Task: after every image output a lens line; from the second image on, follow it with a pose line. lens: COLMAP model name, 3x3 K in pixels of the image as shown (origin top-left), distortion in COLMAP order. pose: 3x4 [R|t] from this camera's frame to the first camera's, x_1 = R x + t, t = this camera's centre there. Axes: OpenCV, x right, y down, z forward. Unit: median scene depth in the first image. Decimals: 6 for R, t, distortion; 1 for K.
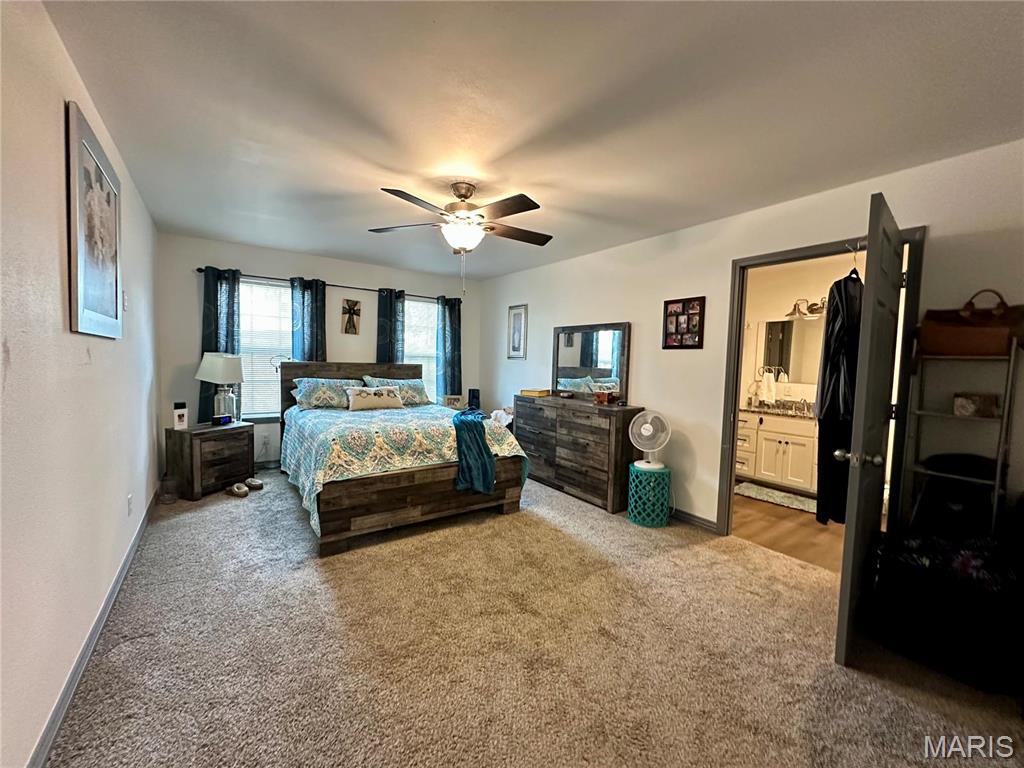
lens RADIAL K [[407.3, 0, 509.1], [0, 407.3, 383.4], [0, 0, 1]] dist [-0.004147, 0.000783]
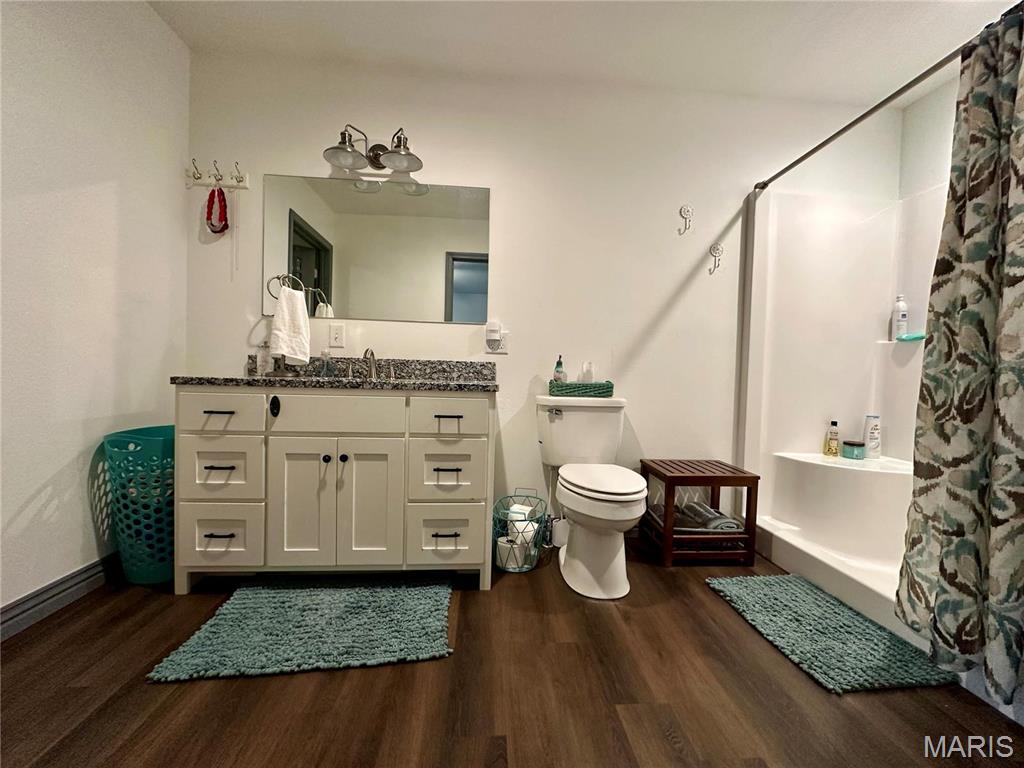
lens RADIAL K [[407.3, 0, 510.8], [0, 407.3, 384.2], [0, 0, 1]] dist [-0.004147, 0.000783]
pose [[0.510764, -0.036647, 0.858939, 0.420684], [0.035920, 0.999128, 0.021268, 0.072345], [-0.858970, 0.019990, 0.511635, 0.642385]]
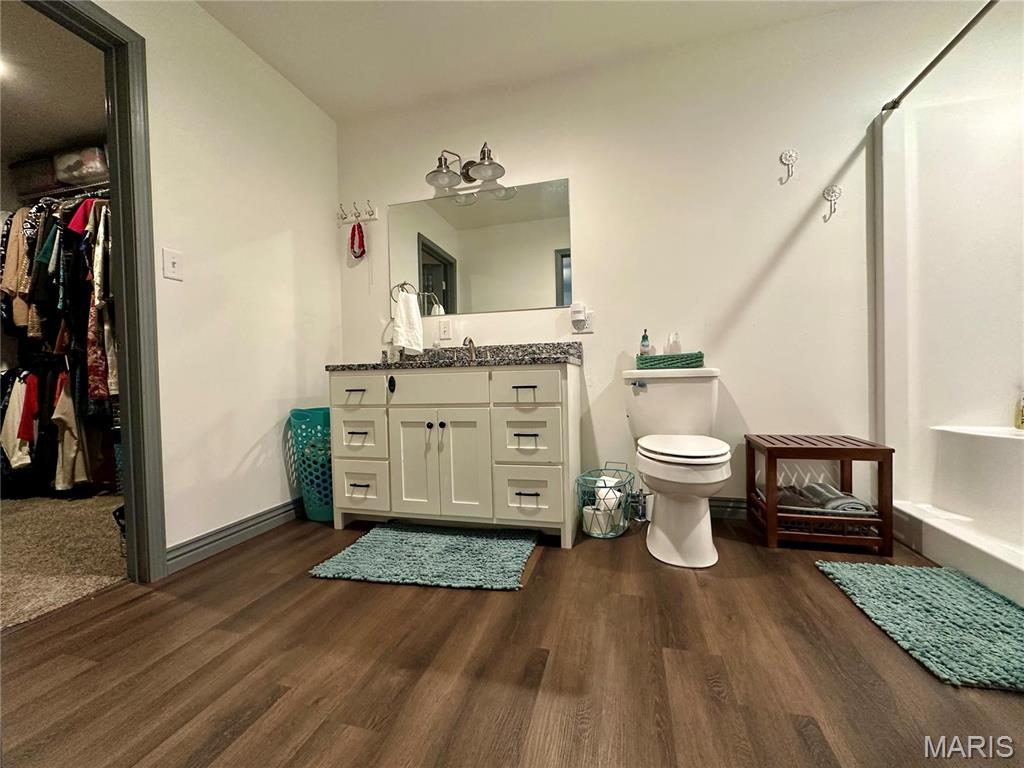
lens RADIAL K [[407.3, 0, 511.1], [0, 407.3, 384.4], [0, 0, 1]] dist [-0.004147, 0.000783]
pose [[0.768139, -0.058921, 0.637566, 0.434446], [0.083322, 0.996488, -0.008295, 0.106280], [-0.634839, 0.059495, 0.770351, 0.572683]]
